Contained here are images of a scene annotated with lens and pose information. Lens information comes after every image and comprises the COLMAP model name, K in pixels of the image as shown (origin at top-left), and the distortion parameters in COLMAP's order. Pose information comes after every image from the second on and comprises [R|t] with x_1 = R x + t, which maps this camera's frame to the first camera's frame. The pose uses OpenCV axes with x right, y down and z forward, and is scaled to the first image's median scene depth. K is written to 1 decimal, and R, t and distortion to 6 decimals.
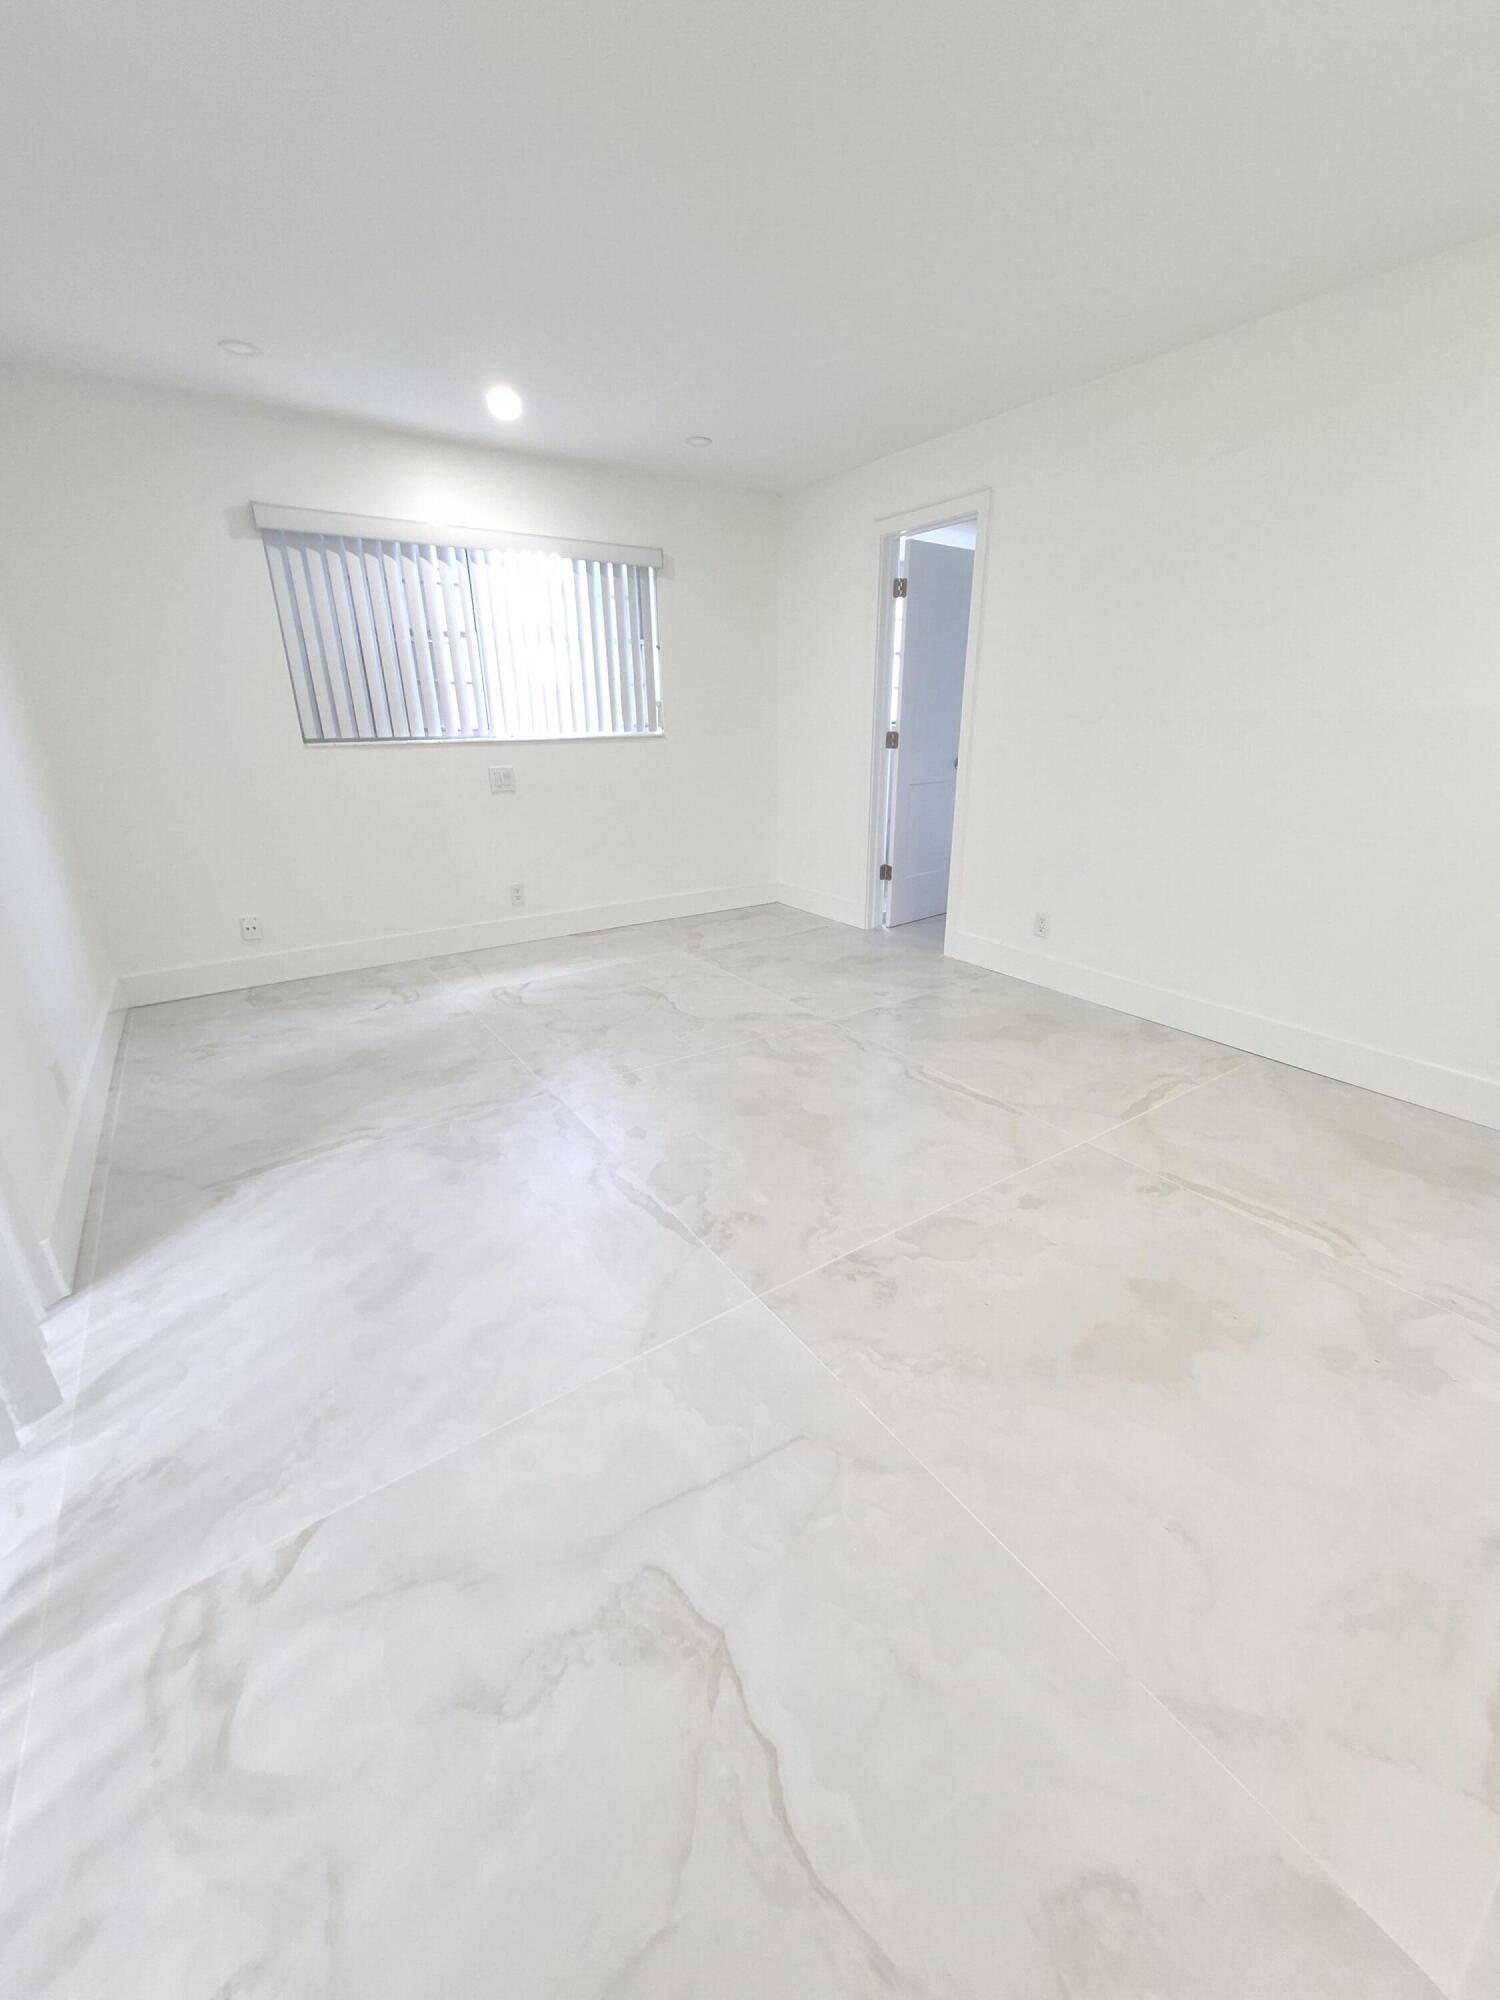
lens RADIAL K [[787.1, 0, 753.3], [0, 787.1, 999.7], [0, 0, 1]] dist [0.001912, -0.000040]
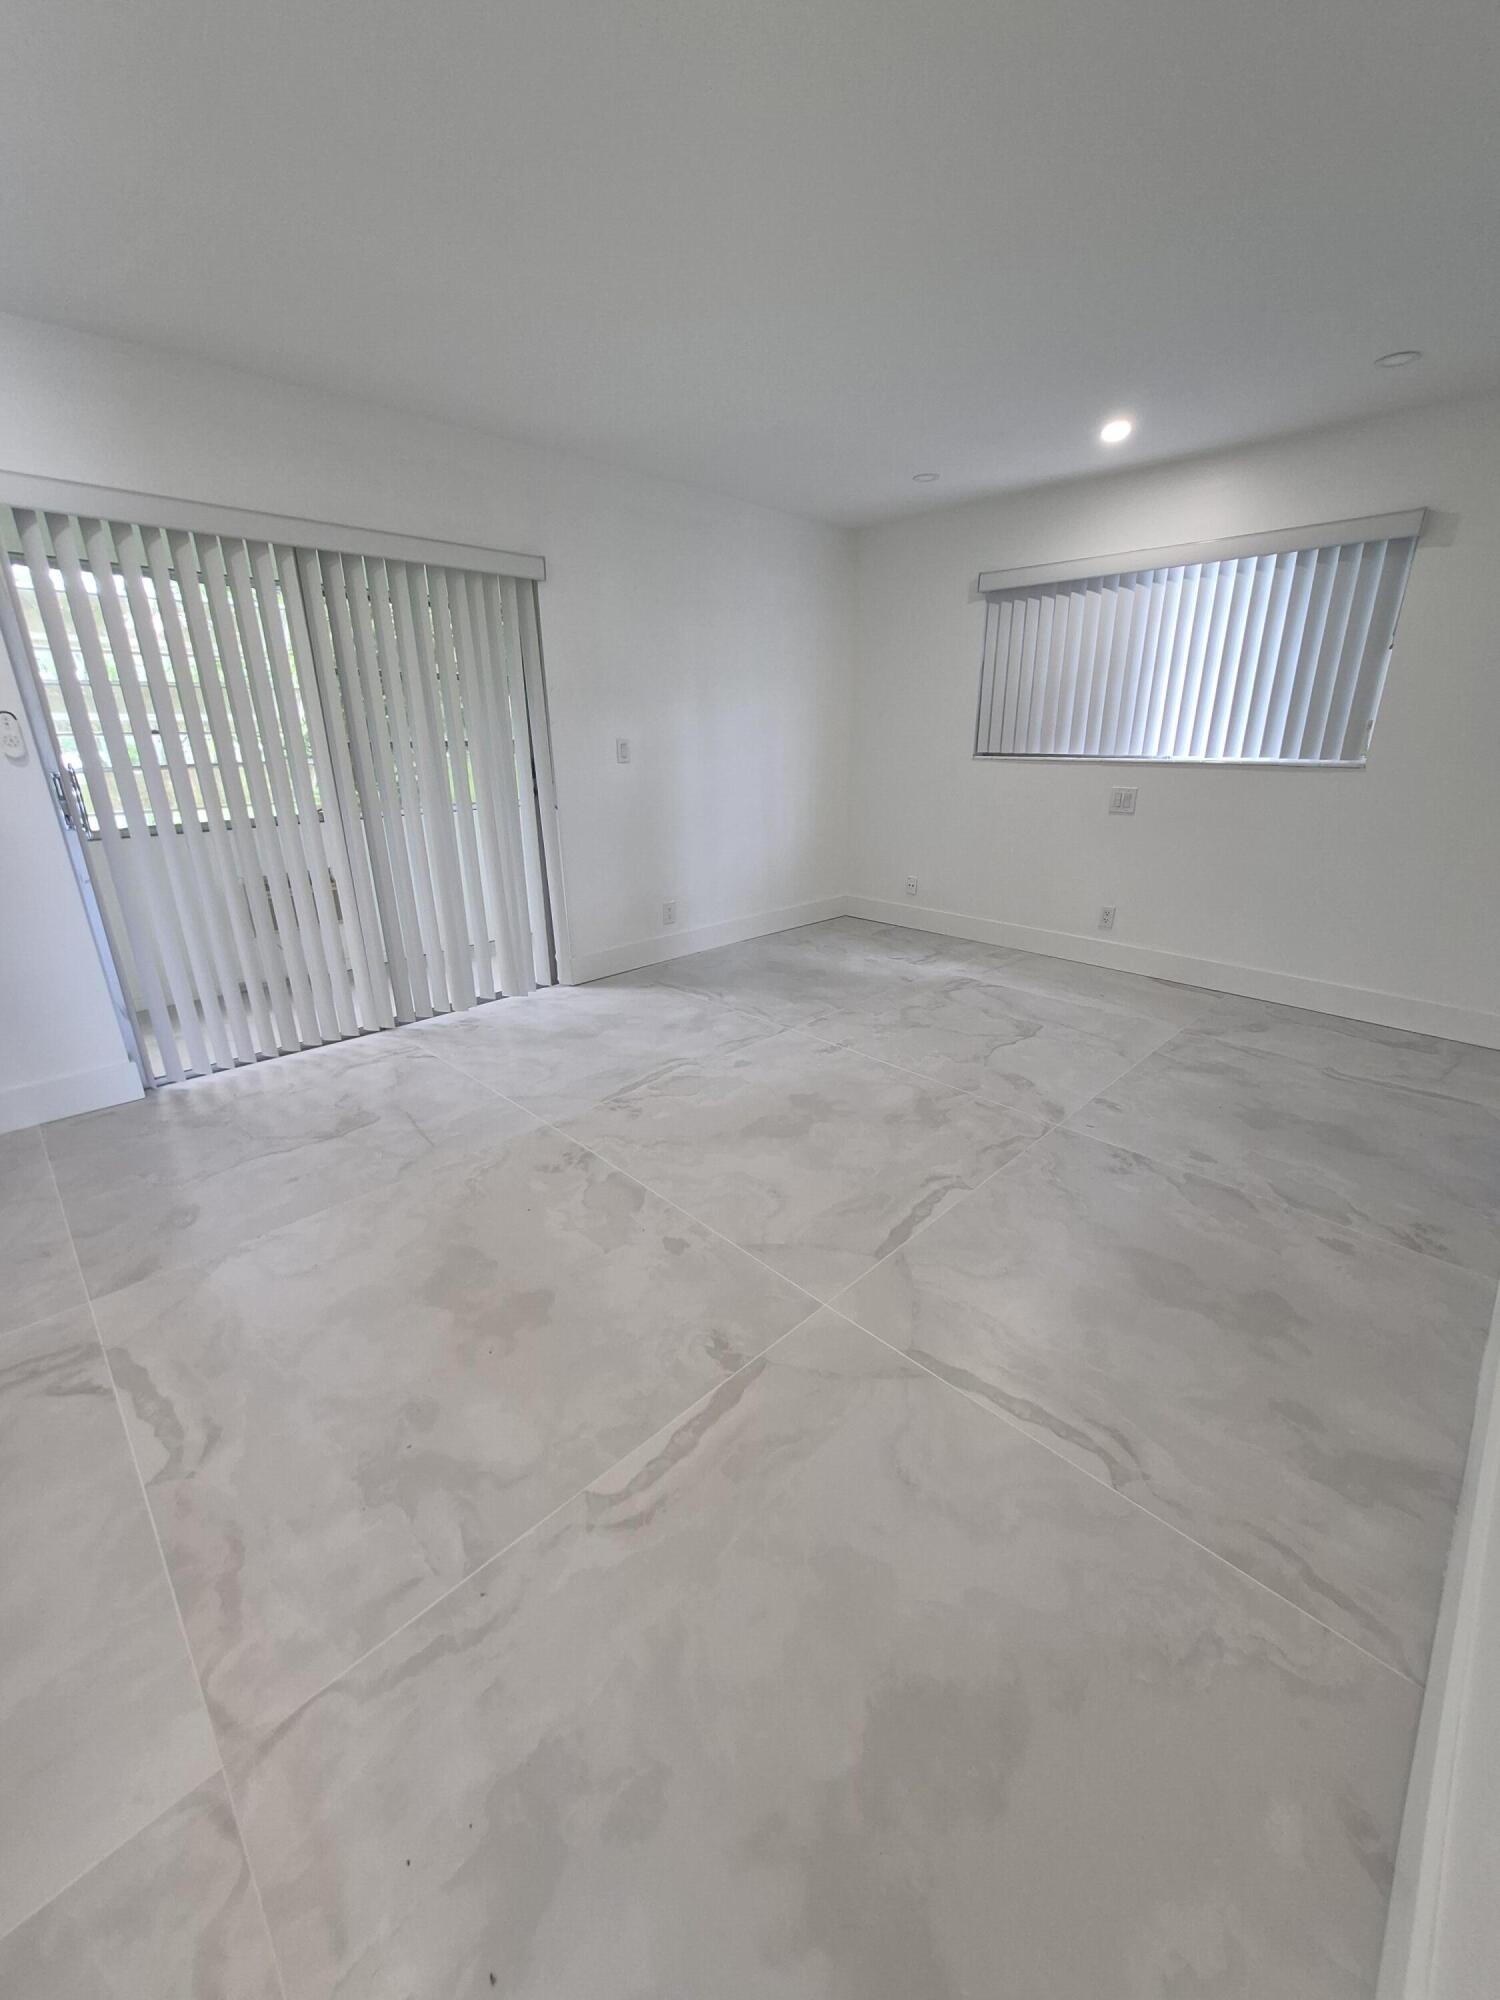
lens RADIAL K [[787.1, 0, 753.3], [0, 787.1, 999.7], [0, 0, 1]] dist [0.001912, -0.000040]
pose [[0.179932, 0.329688, -0.926785, 0.736982], [-0.335319, 0.906289, 0.257296, -0.191046], [0.924762, 0.264473, 0.273621, 0.463208]]
